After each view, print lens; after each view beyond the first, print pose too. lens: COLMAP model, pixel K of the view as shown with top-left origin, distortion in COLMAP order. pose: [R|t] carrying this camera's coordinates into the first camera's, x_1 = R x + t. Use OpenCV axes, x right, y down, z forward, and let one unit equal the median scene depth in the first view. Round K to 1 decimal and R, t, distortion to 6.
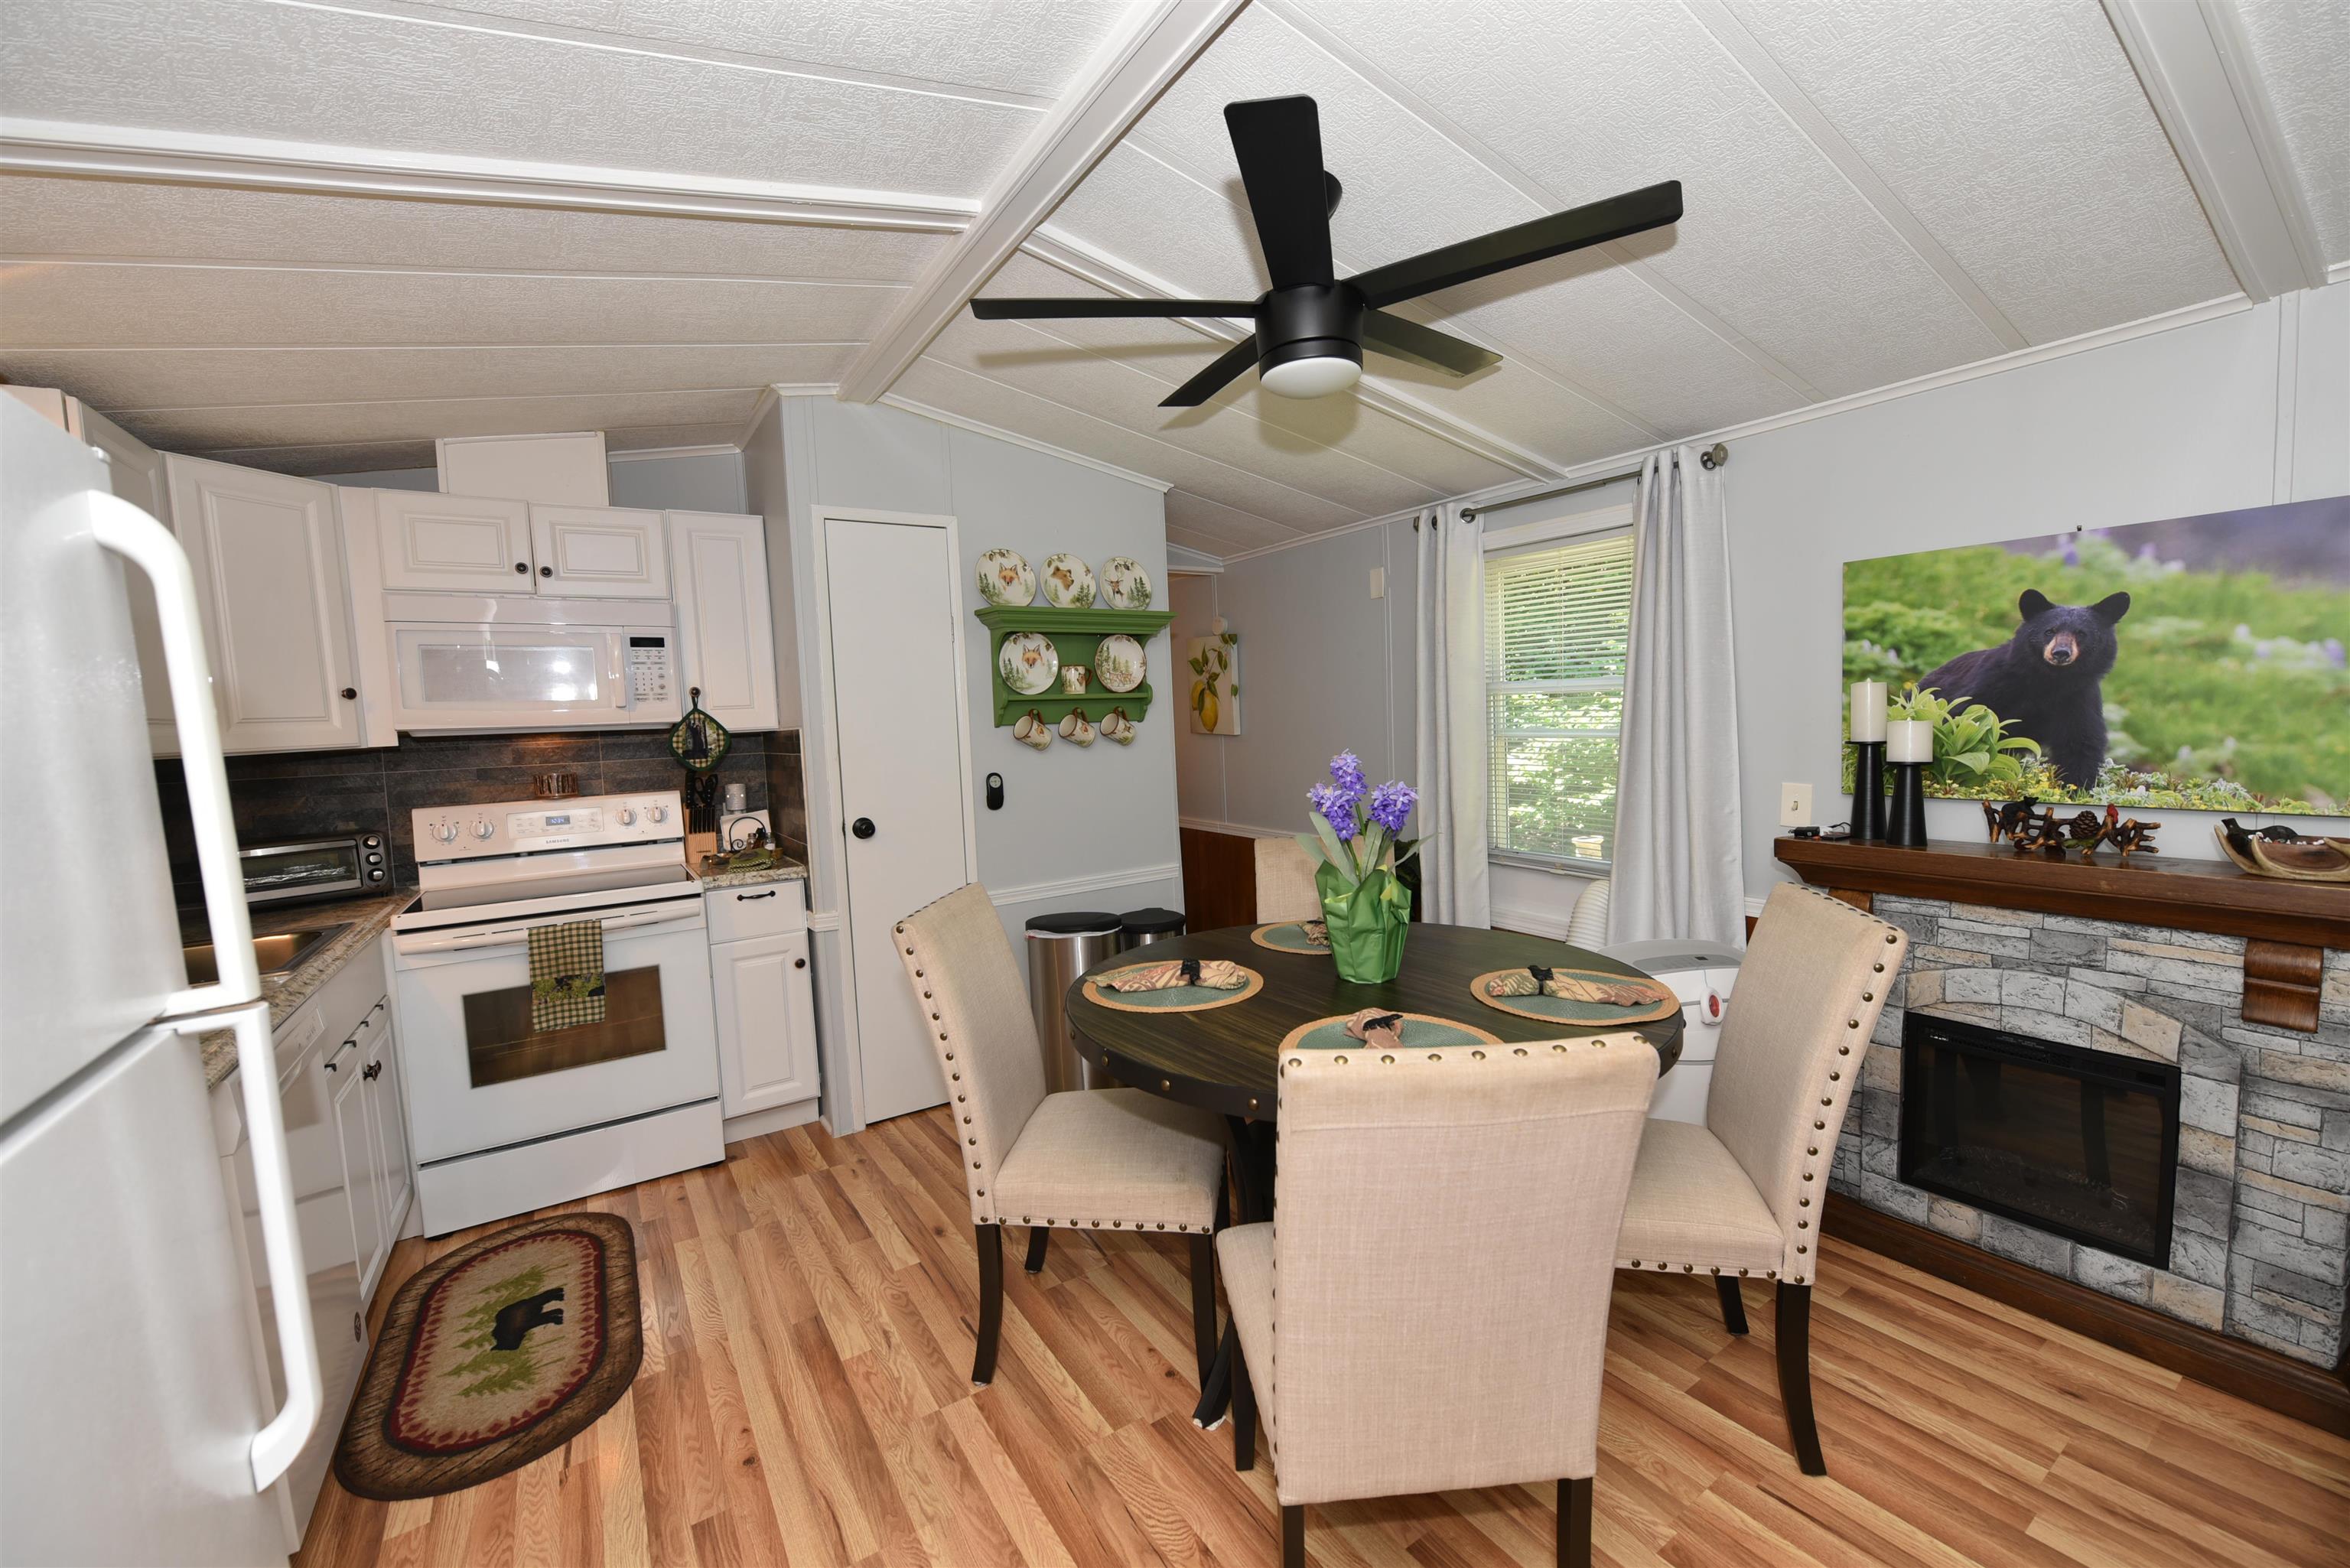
lens RADIAL K [[929.3, 0, 1184.4], [0, 929.3, 779.3], [0, 0, 1]] dist [-0.007837, -0.001087]
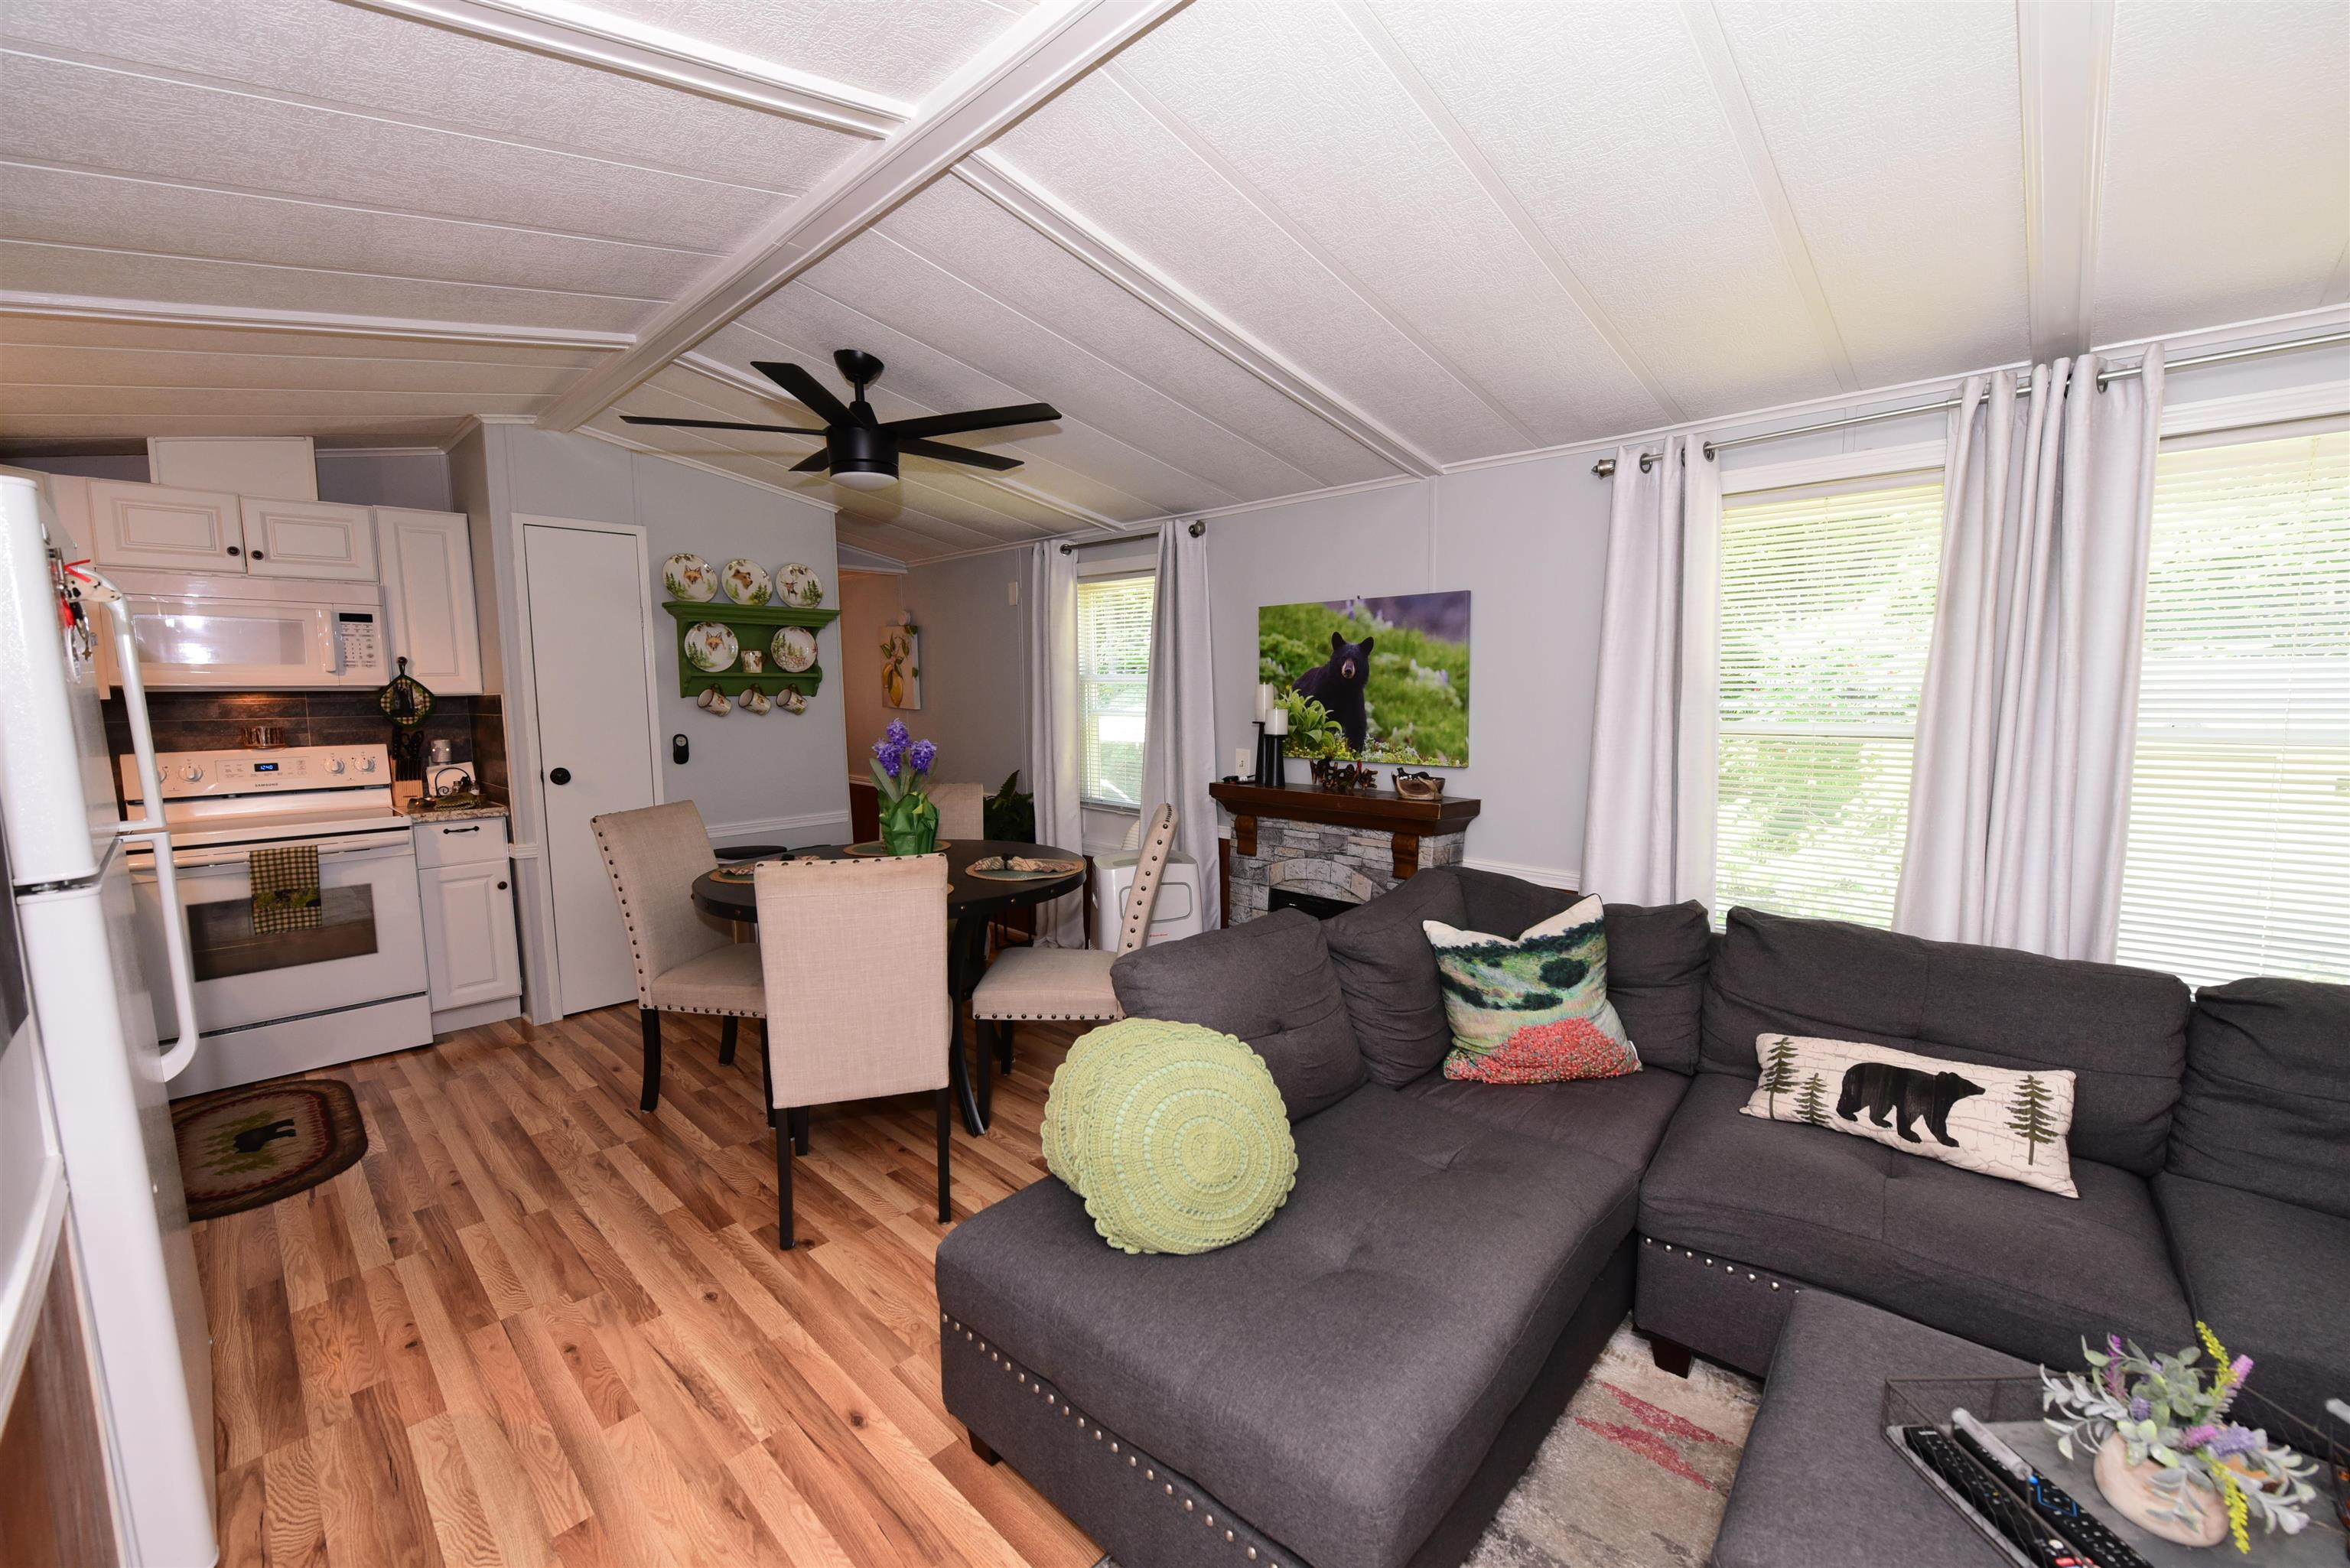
lens RADIAL K [[929.3, 0, 1185.6], [0, 929.3, 780.2], [0, 0, 1]] dist [-0.007837, -0.001087]
pose [[0.973436, 0.008164, 0.228812, 0.196299], [-0.013658, 0.999655, 0.022439, 0.020078], [-0.228550, -0.024968, 0.973212, -0.419240]]
